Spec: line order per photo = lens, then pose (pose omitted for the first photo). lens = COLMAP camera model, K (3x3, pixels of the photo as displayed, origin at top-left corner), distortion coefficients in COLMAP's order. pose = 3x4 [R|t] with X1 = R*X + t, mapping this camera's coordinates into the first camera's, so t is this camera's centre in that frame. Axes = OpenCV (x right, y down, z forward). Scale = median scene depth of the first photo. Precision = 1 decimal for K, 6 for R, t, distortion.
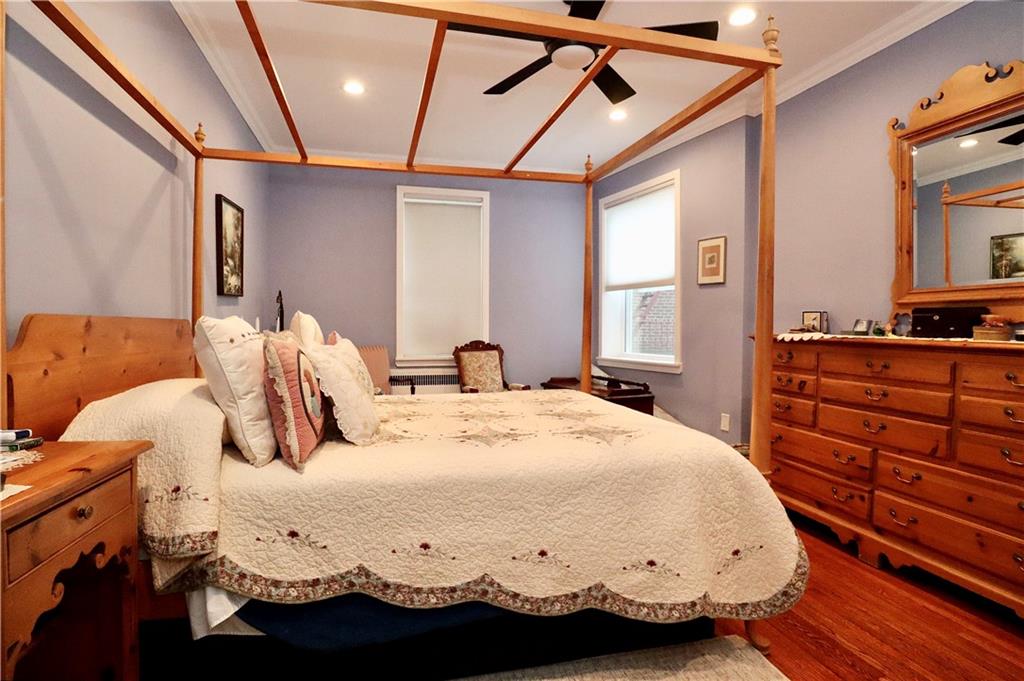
lens RADIAL K [[538.5, 0, 512.6], [0, 538.5, 337.7], [0, 0, 1]] dist [-0.042790, 0.010775]
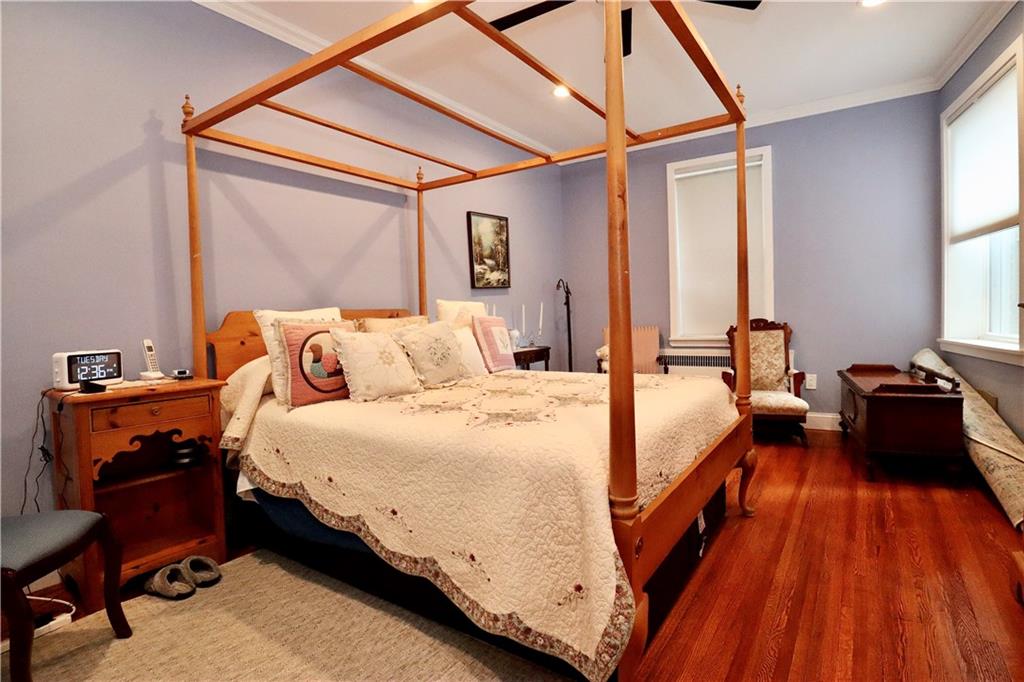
lens RADIAL K [[517.9, 0, 513.5], [0, 517.9, 335.4], [0, 0, 1]] dist [-0.041938, 0.010716]
pose [[0.661117, 0.006628, -0.750254, 0.807924], [0.019411, 0.999475, 0.025935, 0.008417], [0.750032, -0.031710, 0.660641, 0.384473]]
